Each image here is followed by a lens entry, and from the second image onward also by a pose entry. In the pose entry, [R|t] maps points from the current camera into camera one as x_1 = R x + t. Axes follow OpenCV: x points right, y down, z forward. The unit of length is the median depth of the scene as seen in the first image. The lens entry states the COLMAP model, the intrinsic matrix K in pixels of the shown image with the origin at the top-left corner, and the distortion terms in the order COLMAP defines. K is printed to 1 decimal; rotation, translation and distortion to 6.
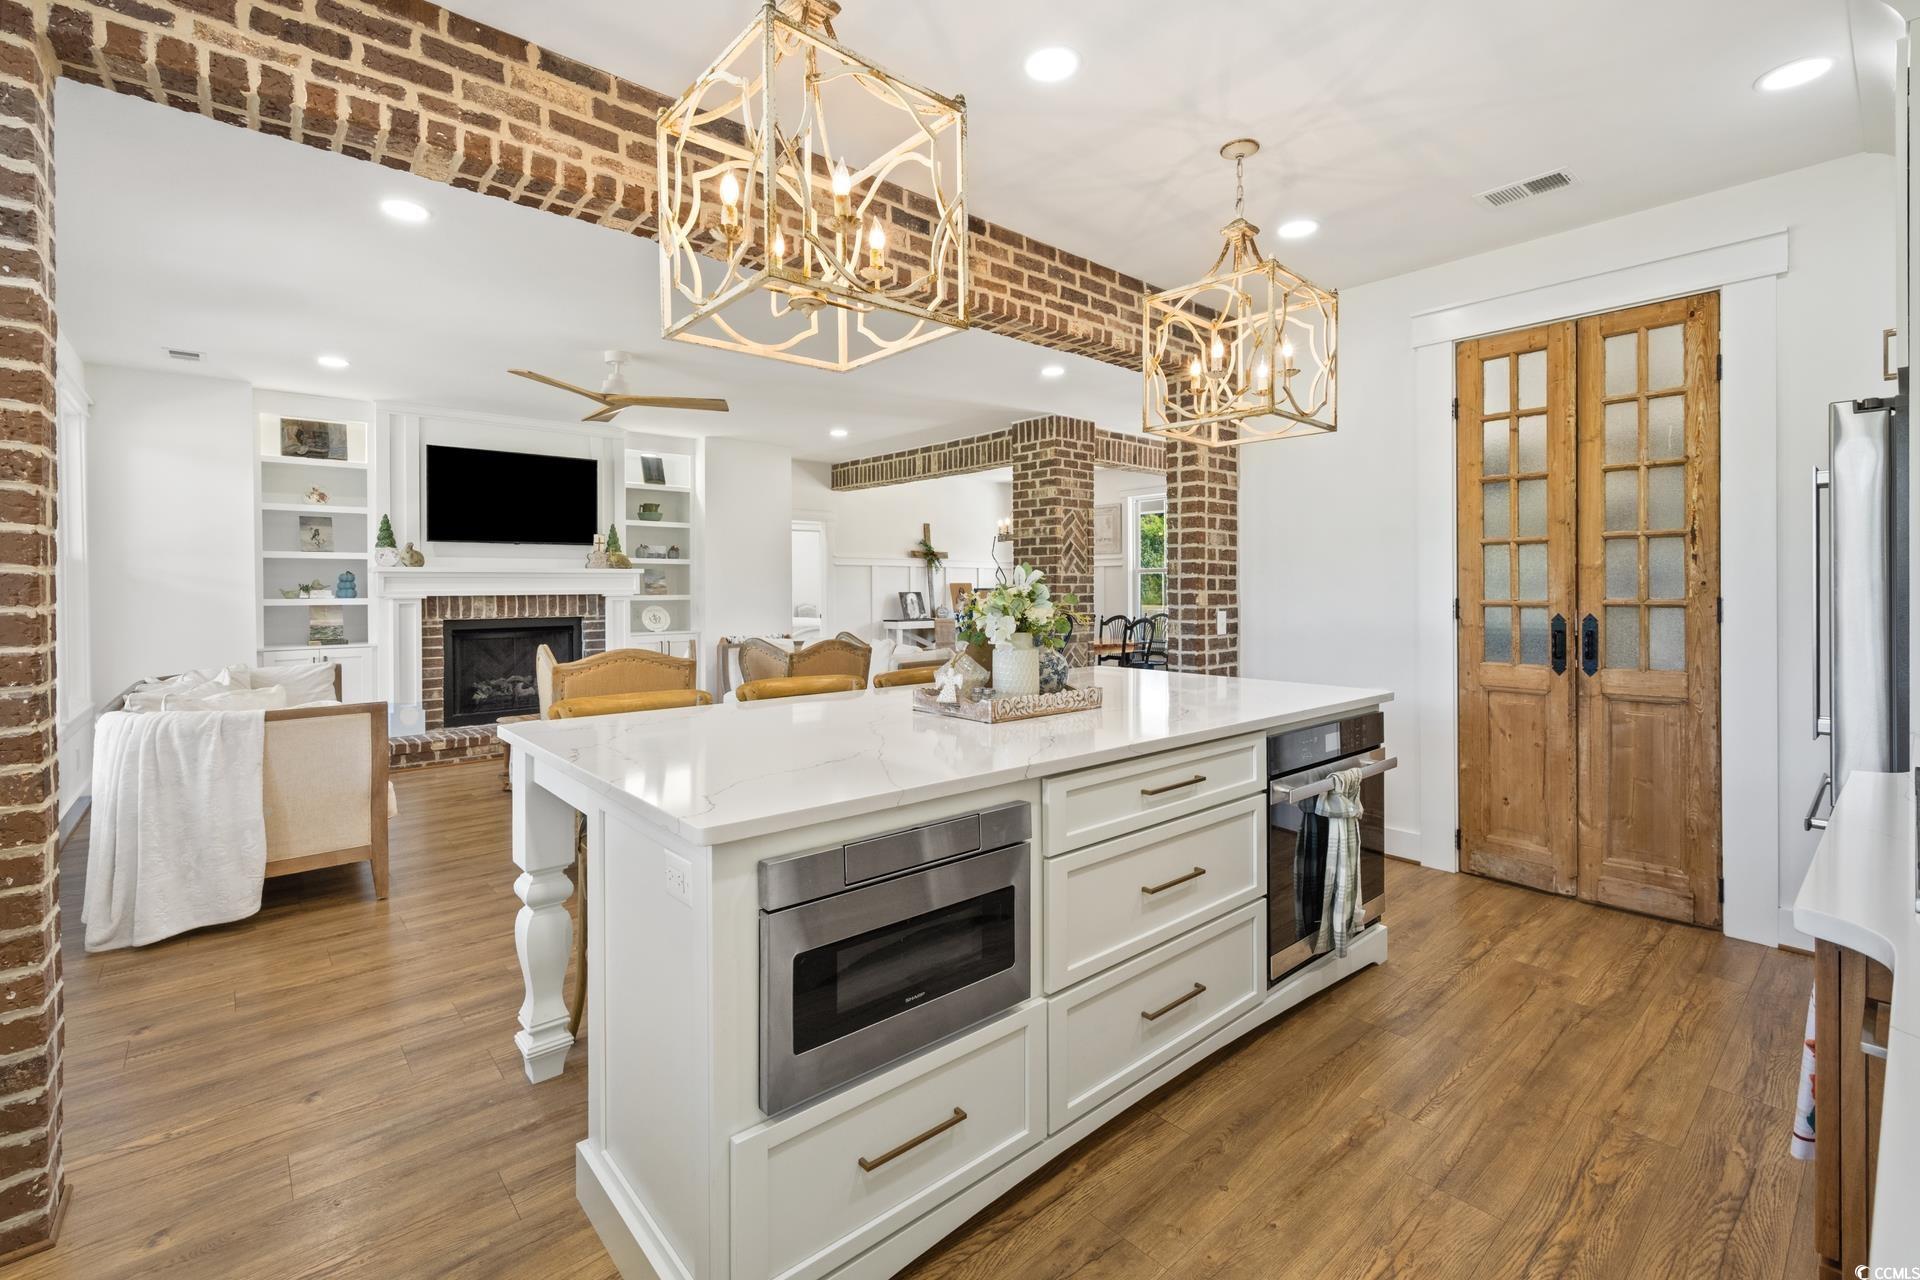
lens RADIAL K [[838.5, 0, 952.0], [0, 838.5, 593.1], [0, 0, 1]] dist [-0.003203, -0.000403]
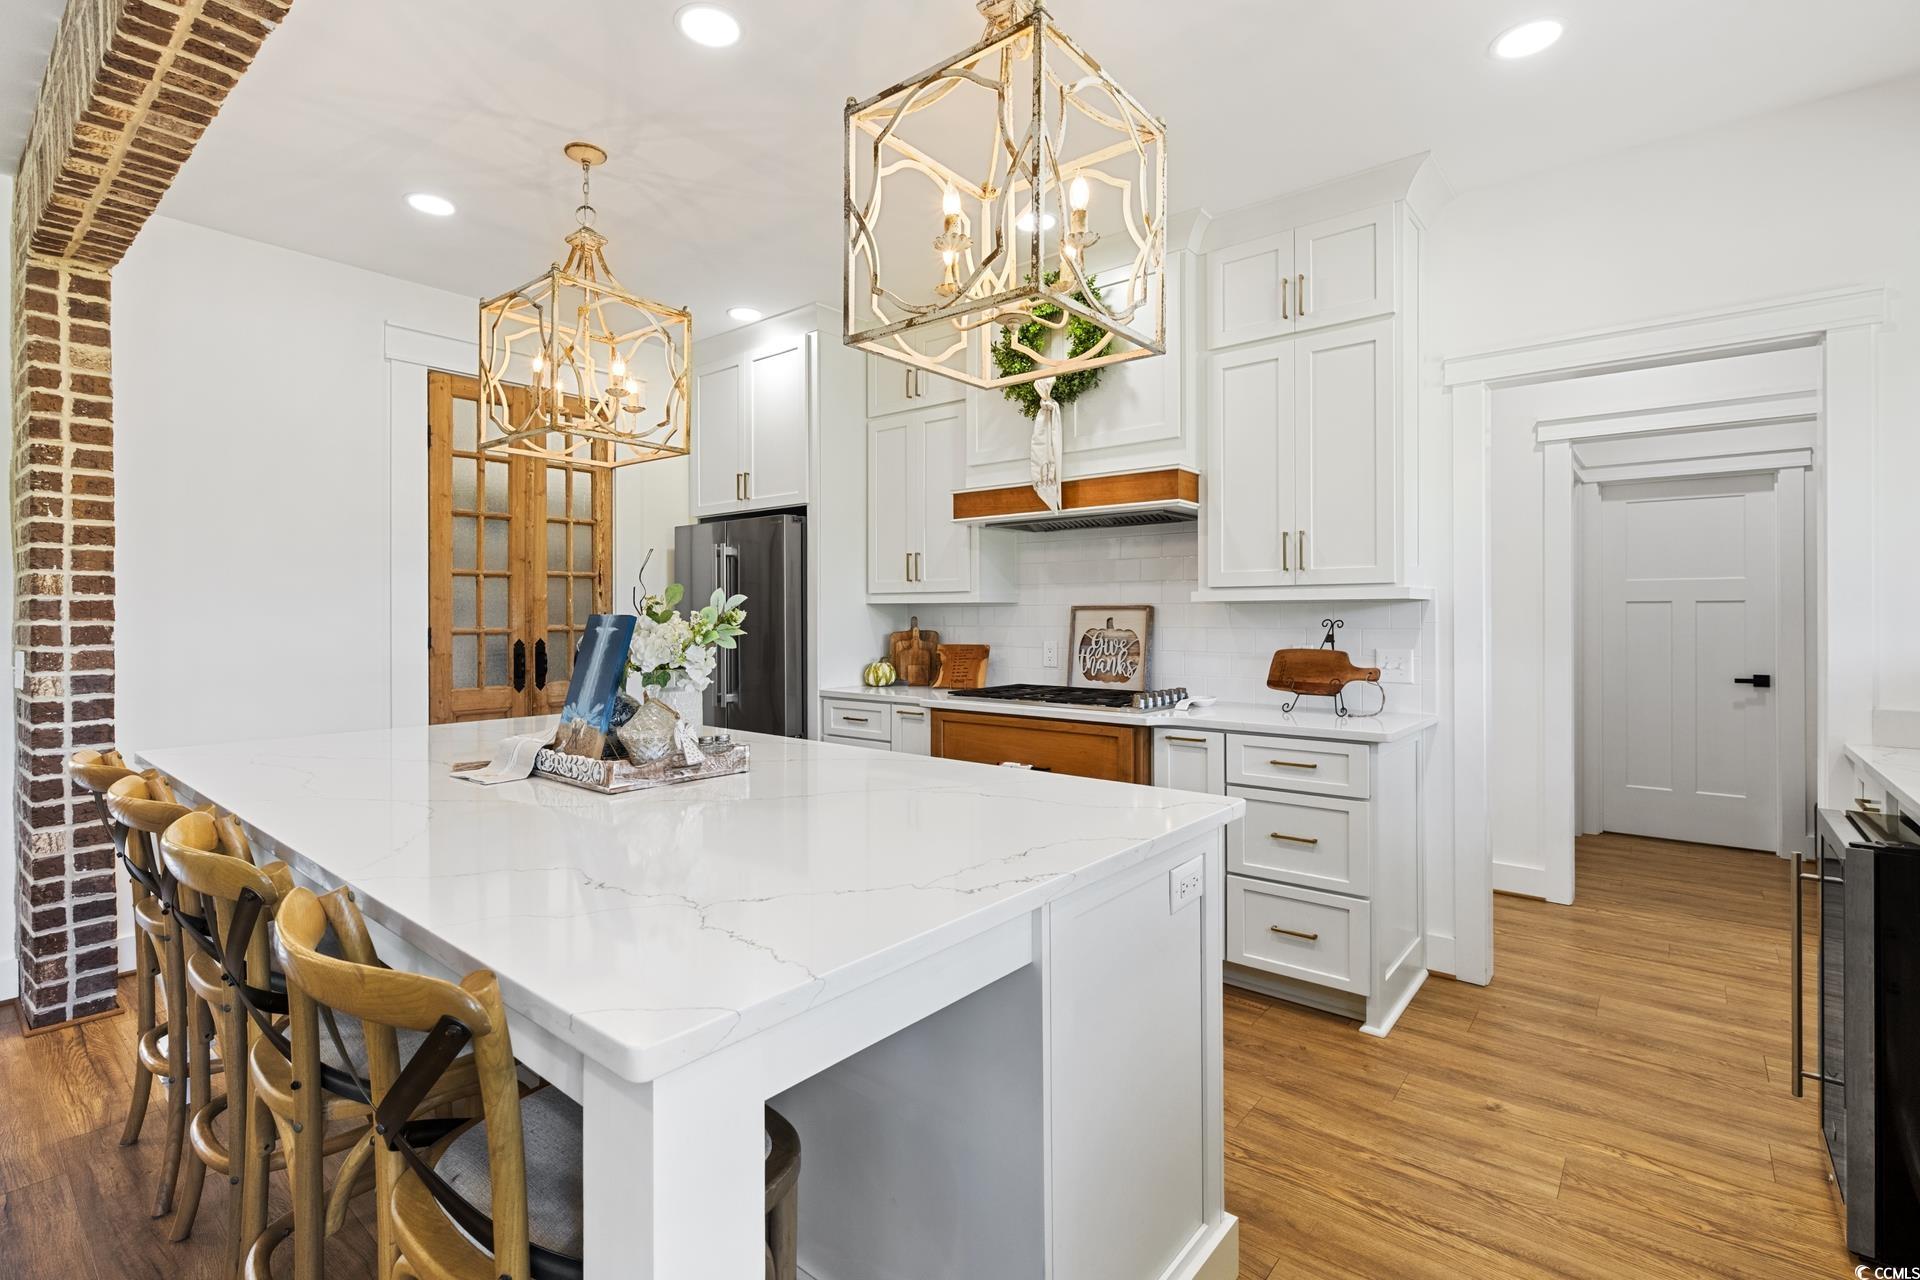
lens RADIAL K [[884.5, 0, 958.1], [0, 884.5, 612.3], [0, 0, 1]] dist [0.000040, -0.000270]
pose [[-0.163834, 0.005984, 0.986470, -0.304778], [0.009054, 0.999949, -0.004562, -0.000698], [-0.986446, 0.008184, -0.163880, 0.321054]]
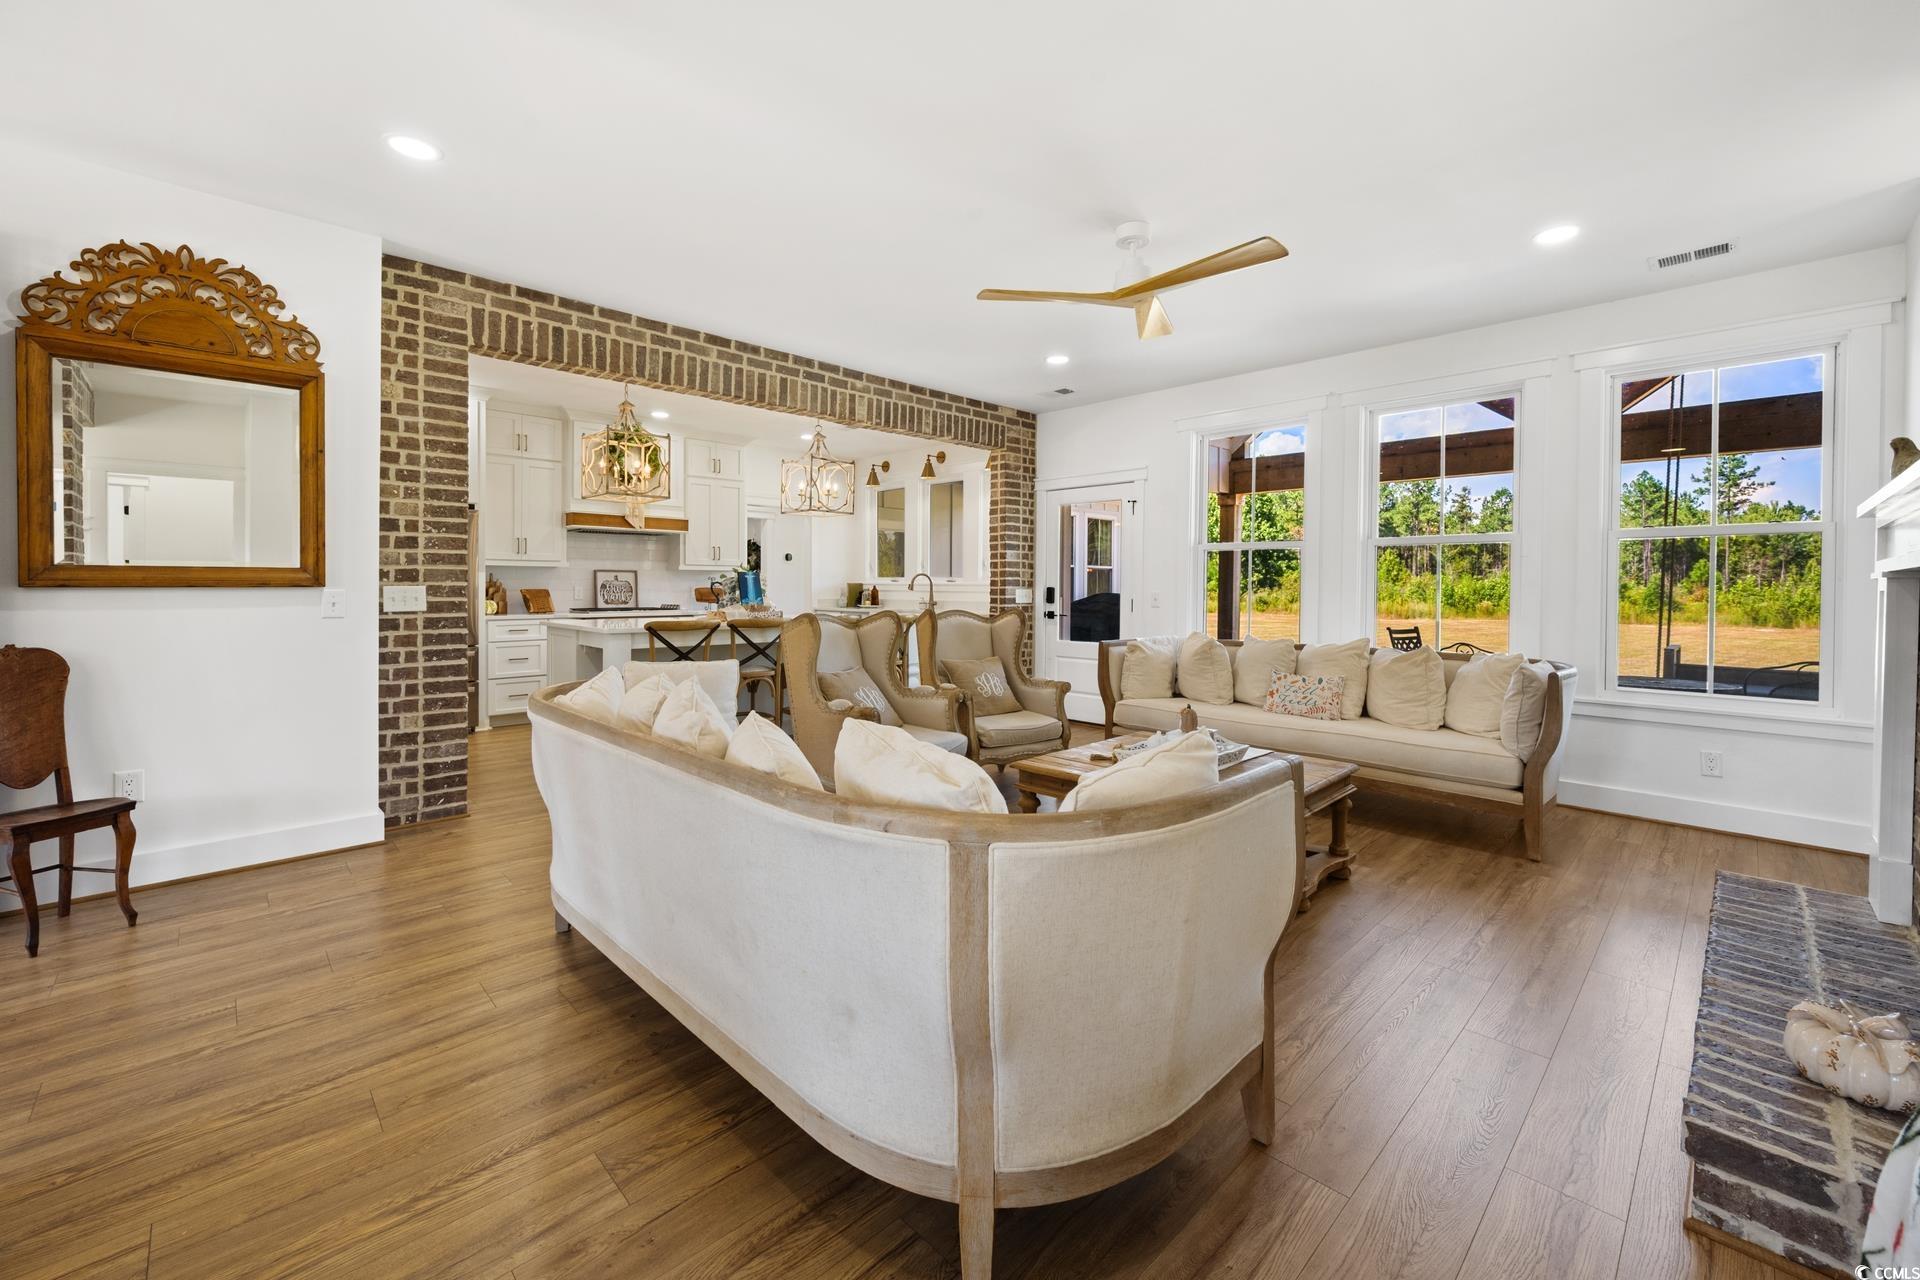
lens RADIAL K [[766.1, 0, 955.7], [0, 766.1, 604.1], [0, 0, 1]] dist [-0.000127, -0.000146]
pose [[-0.998415, 0.000197, -0.056279, -0.170069], [-0.001553, 0.999517, 0.031047, 0.007499], [0.056258, 0.031085, -0.997932, 1.299328]]
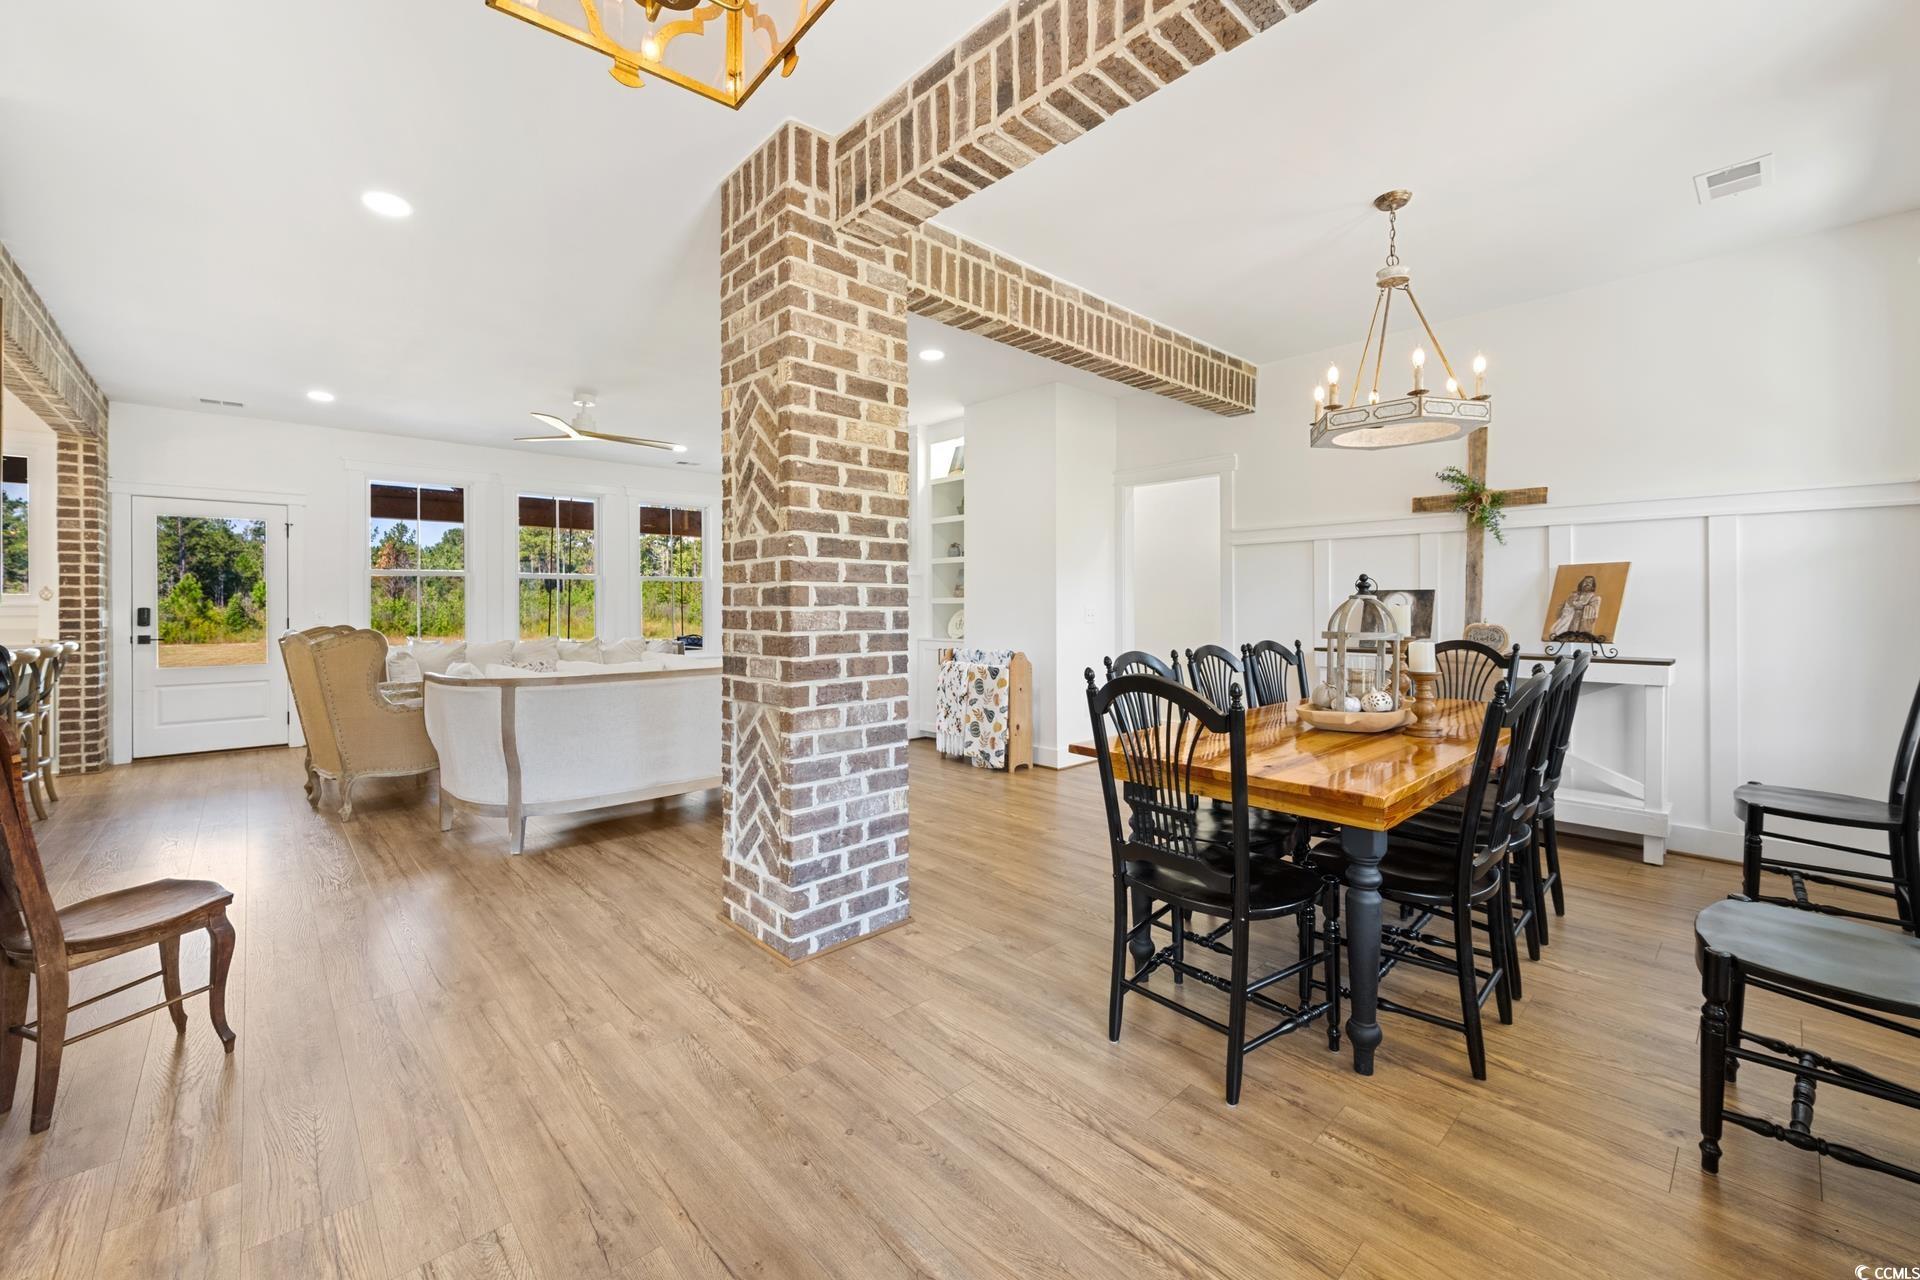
lens RADIAL K [[766.1, 0, 955.7], [0, 766.1, 604.1], [0, 0, 1]] dist [-0.000127, -0.000146]
pose [[0.033229, 0.002011, -0.999446, 0.576502], [-0.001476, 0.999997, 0.001963, 0.009505], [0.999447, 0.001410, 0.033232, 1.189027]]
